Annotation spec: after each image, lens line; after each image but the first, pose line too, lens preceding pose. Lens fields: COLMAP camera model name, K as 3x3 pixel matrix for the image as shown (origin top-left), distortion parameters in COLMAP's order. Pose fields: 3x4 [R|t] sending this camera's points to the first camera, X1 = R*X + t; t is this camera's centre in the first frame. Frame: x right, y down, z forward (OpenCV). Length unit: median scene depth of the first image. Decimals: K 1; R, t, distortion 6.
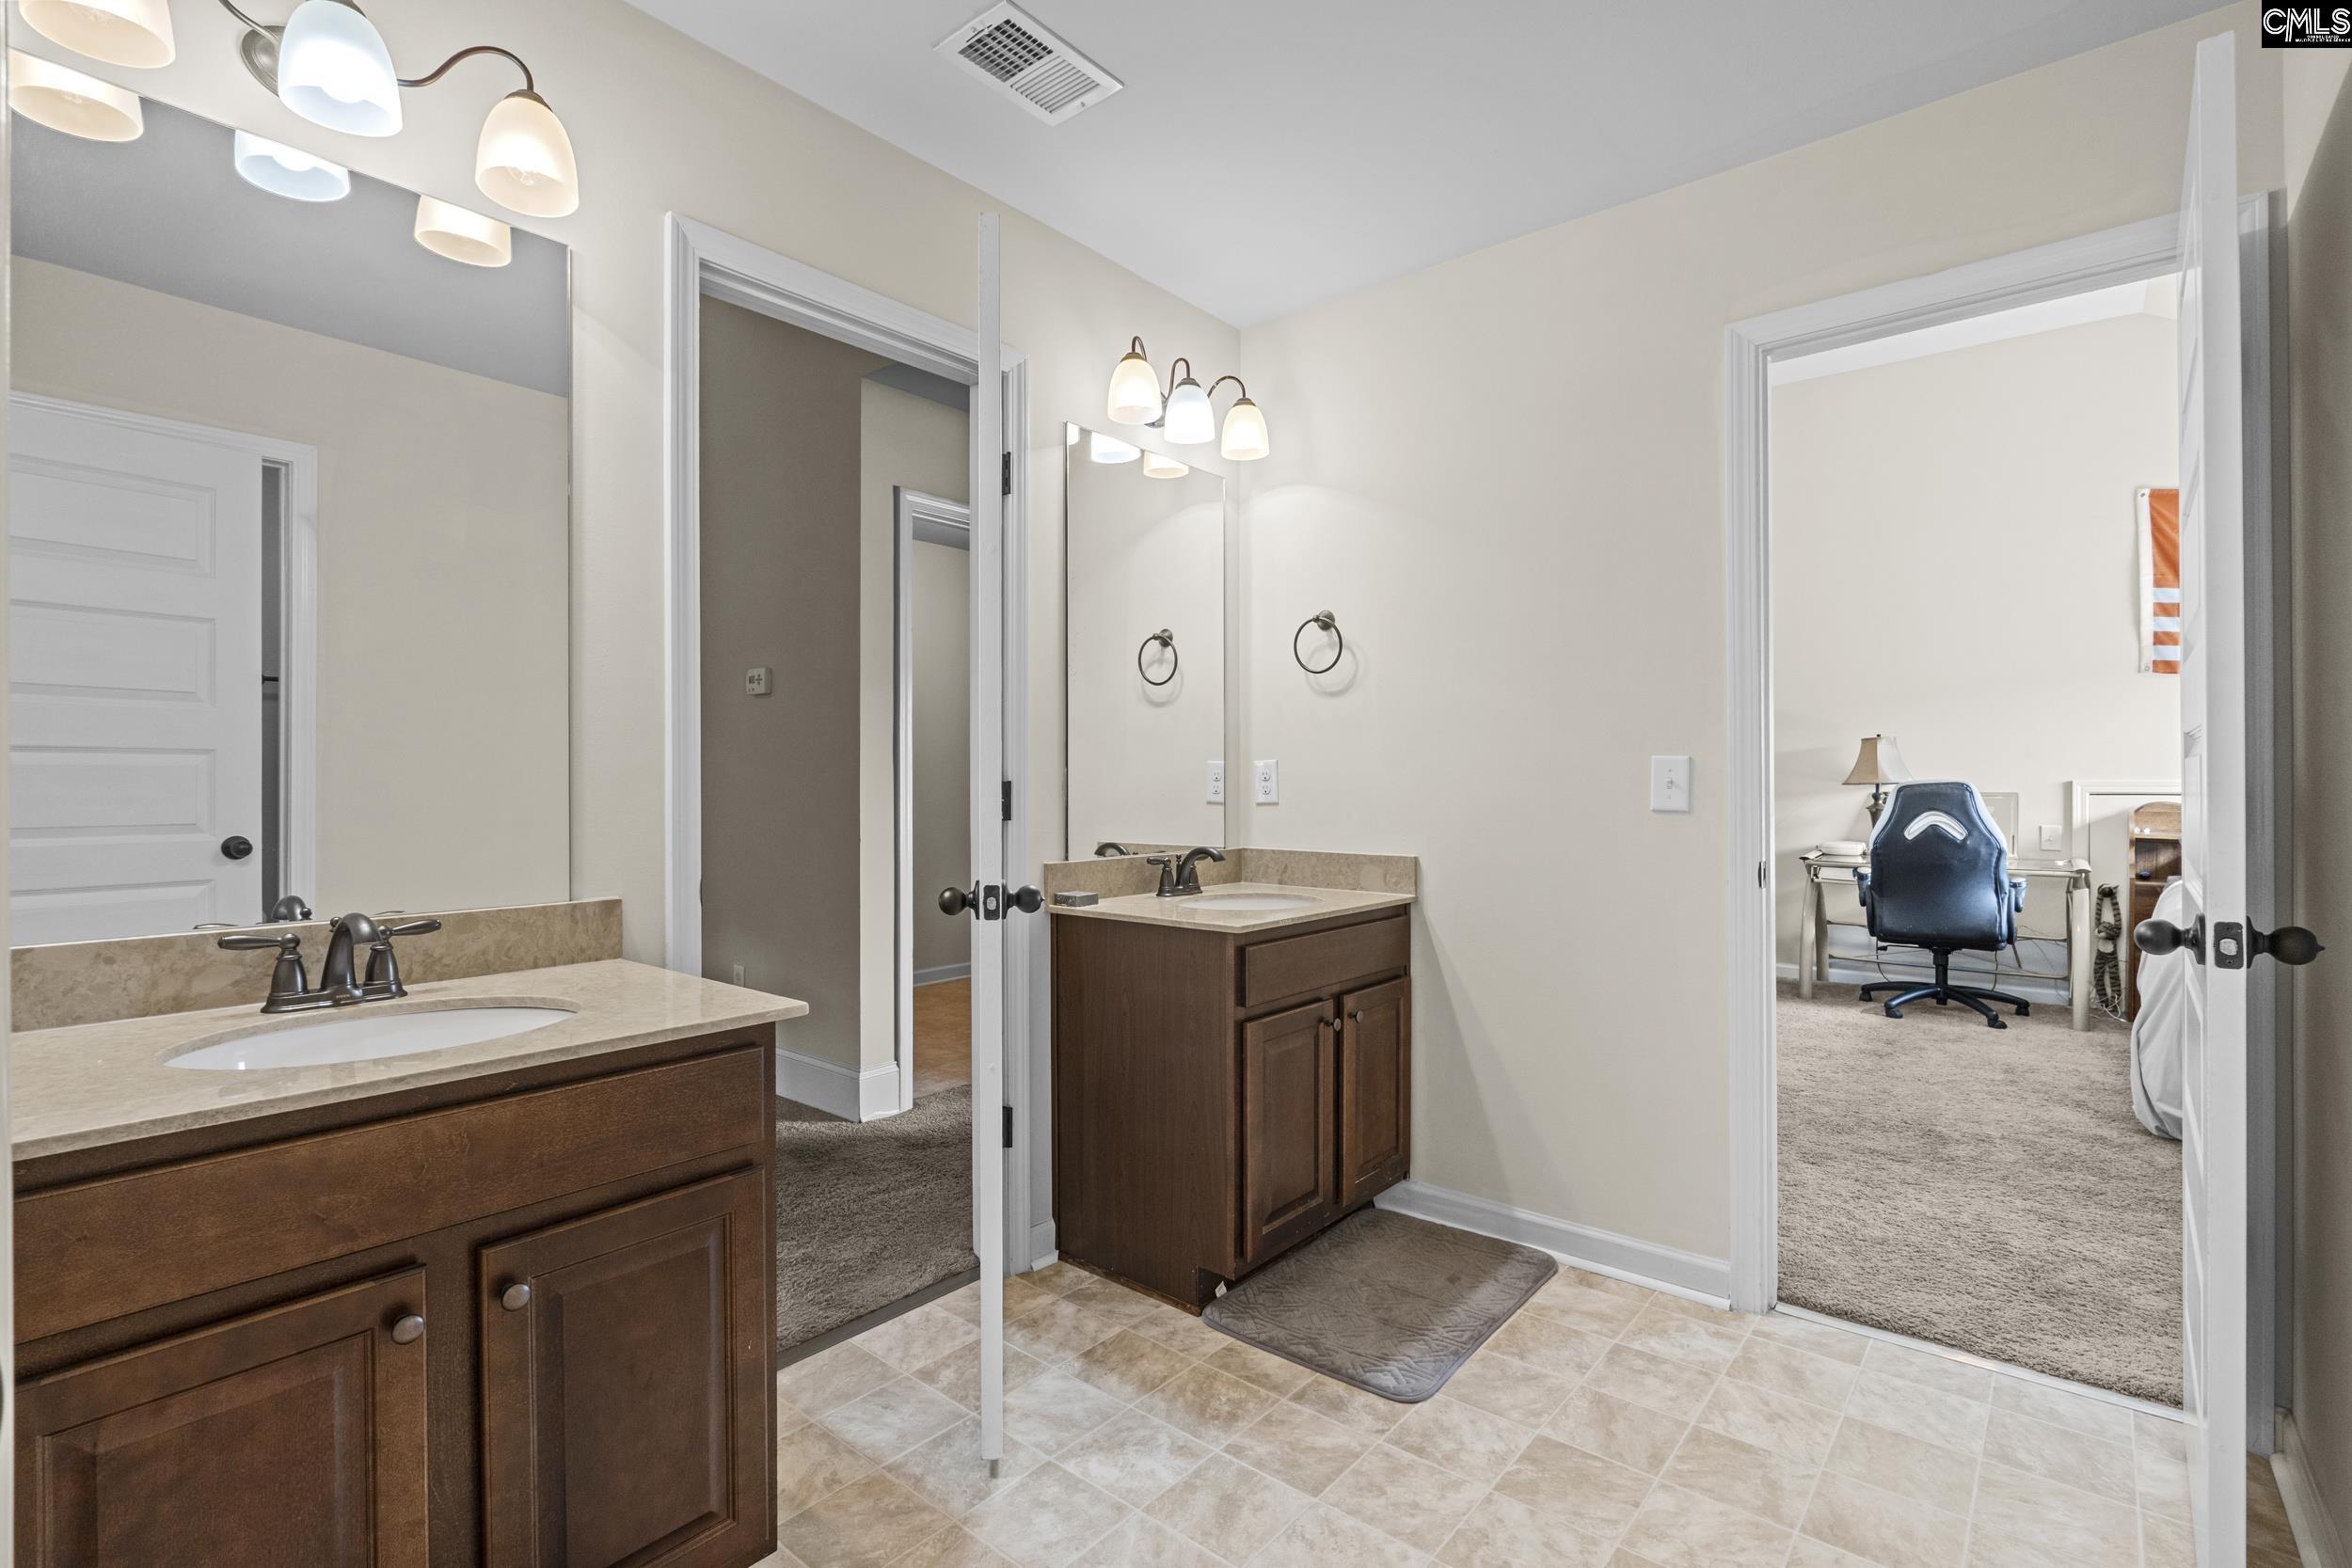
lens RADIAL K [[1086.5, 0, 1153.3], [0, 1086.5, 798.9], [0, 0, 1]] dist [-0.001822, -0.000844]
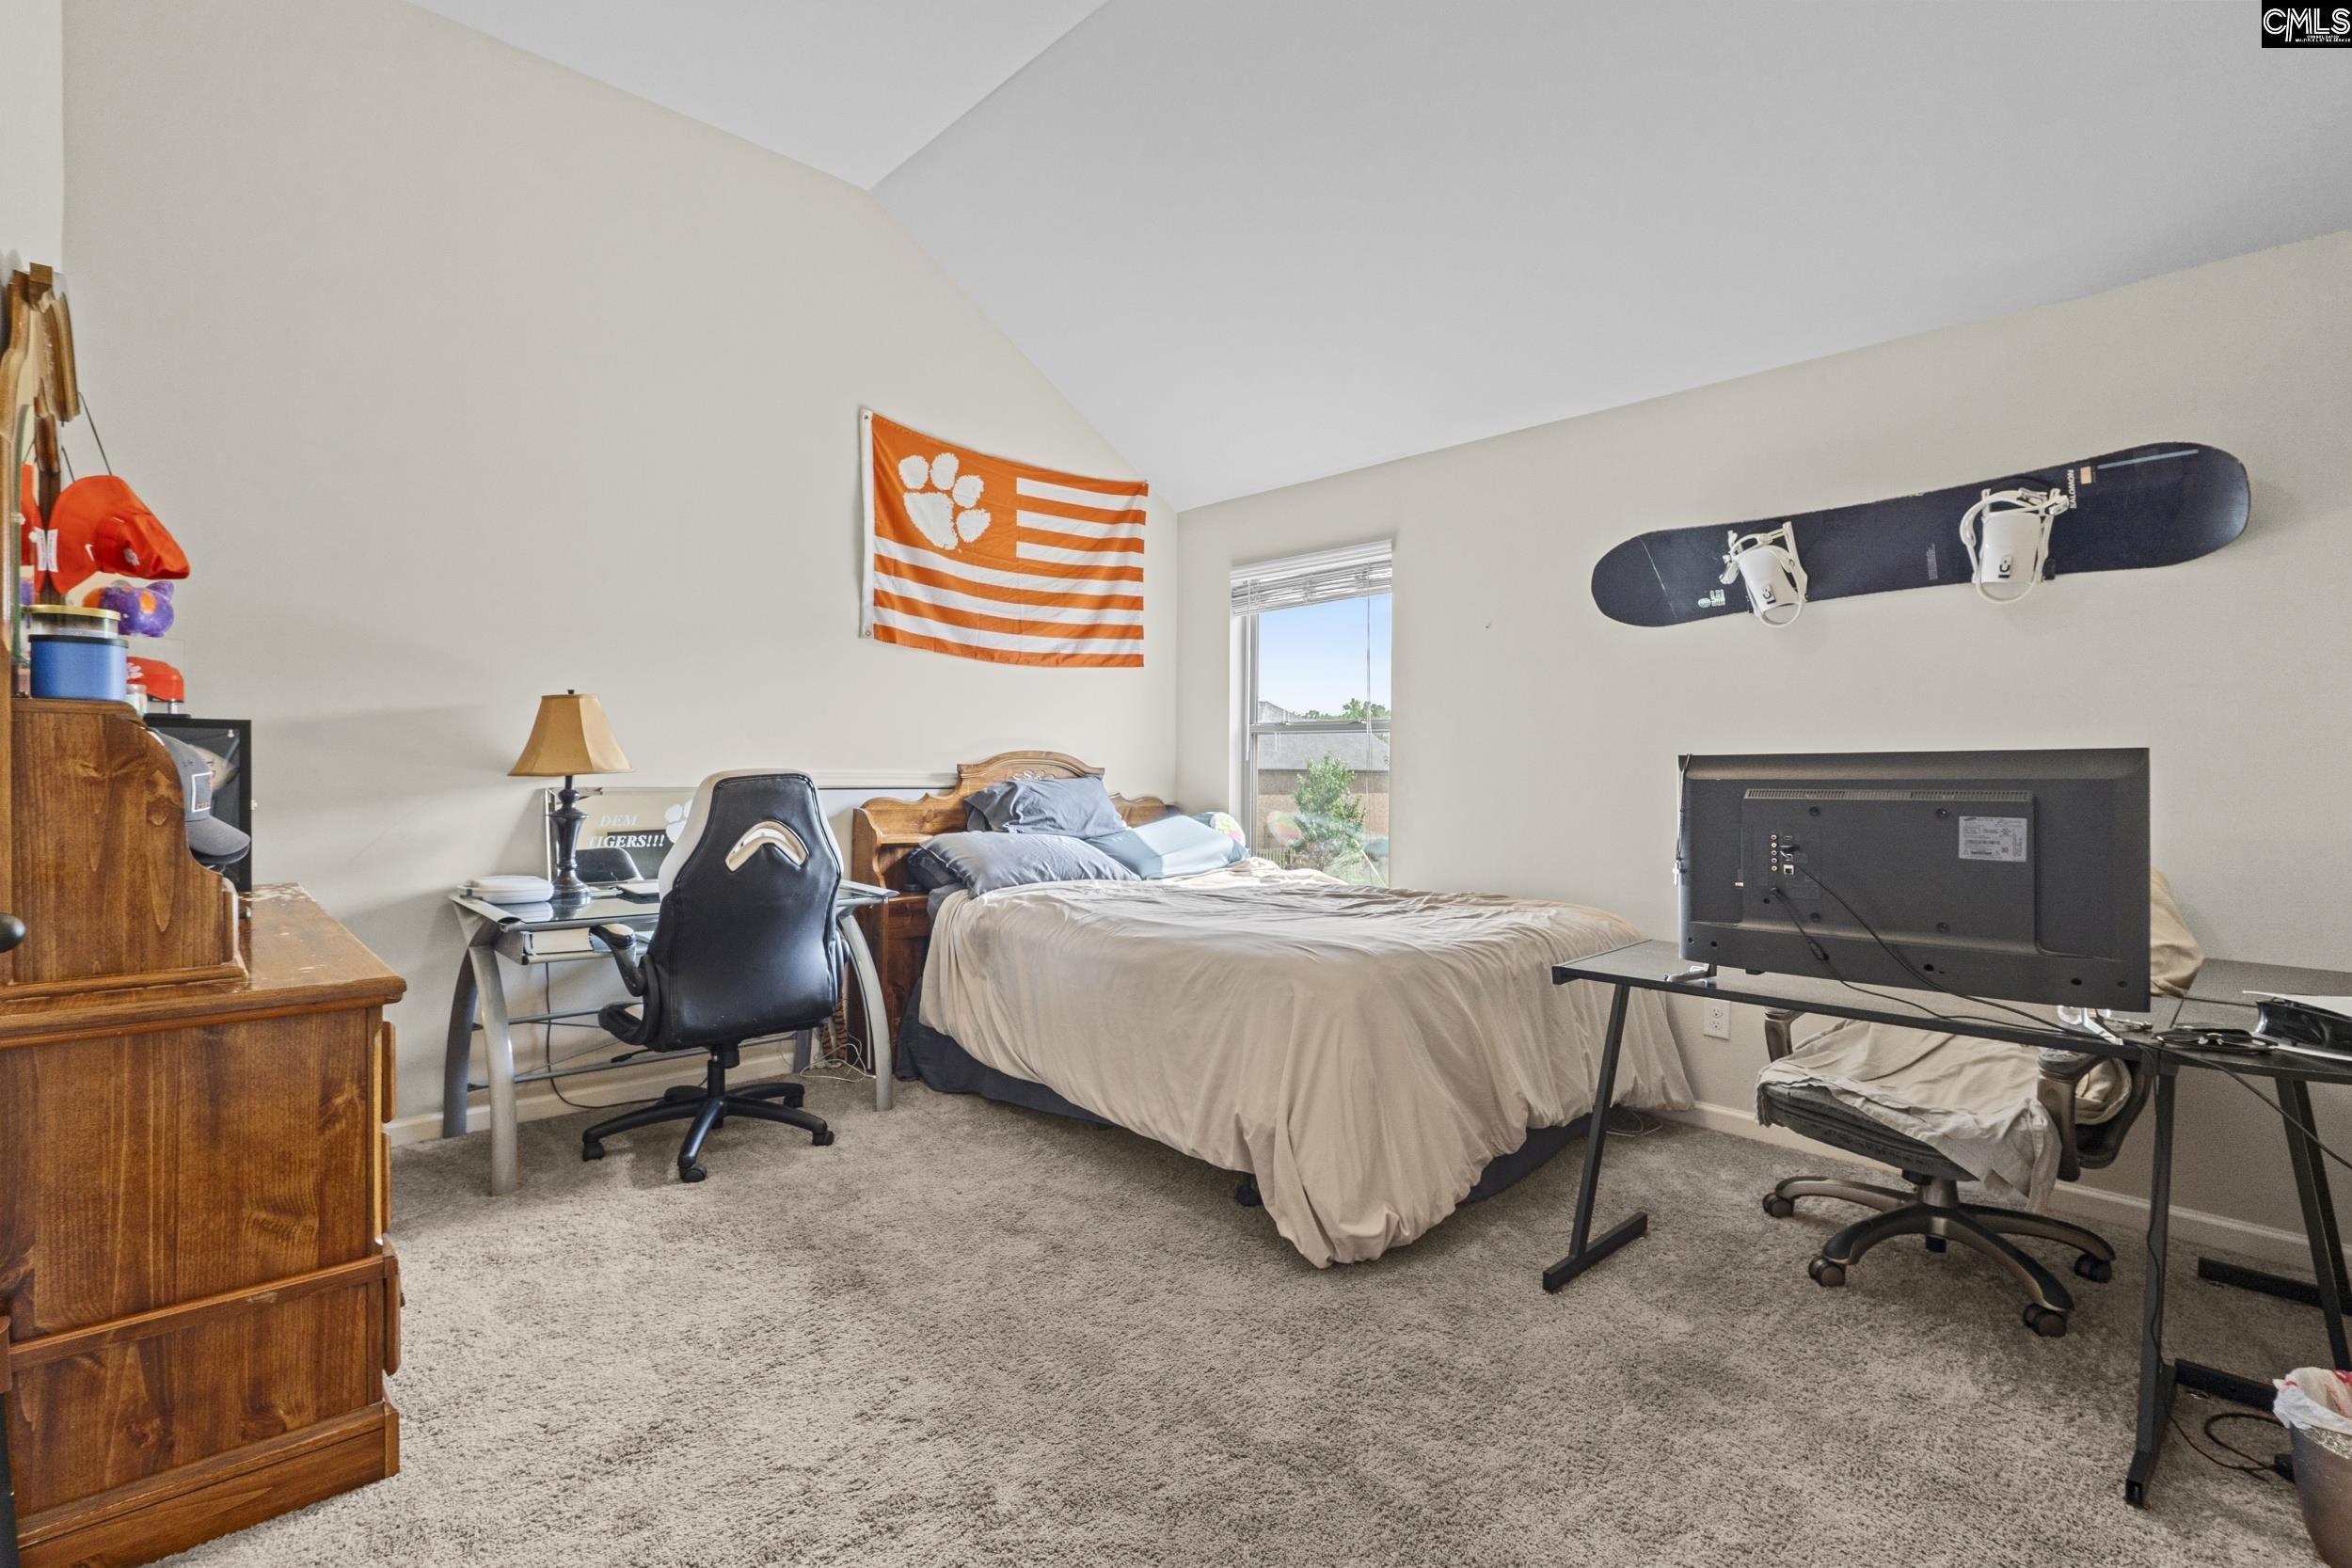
lens RADIAL K [[1086.5, 0, 1186.4], [0, 1086.5, 774.0], [0, 0, 1]] dist [-0.001822, -0.000844]
pose [[0.104562, 0.002581, 0.994515, 0.136133], [0.008131, 0.999961, -0.003450, -0.010731], [-0.994485, 0.008447, 0.104537, 0.685183]]
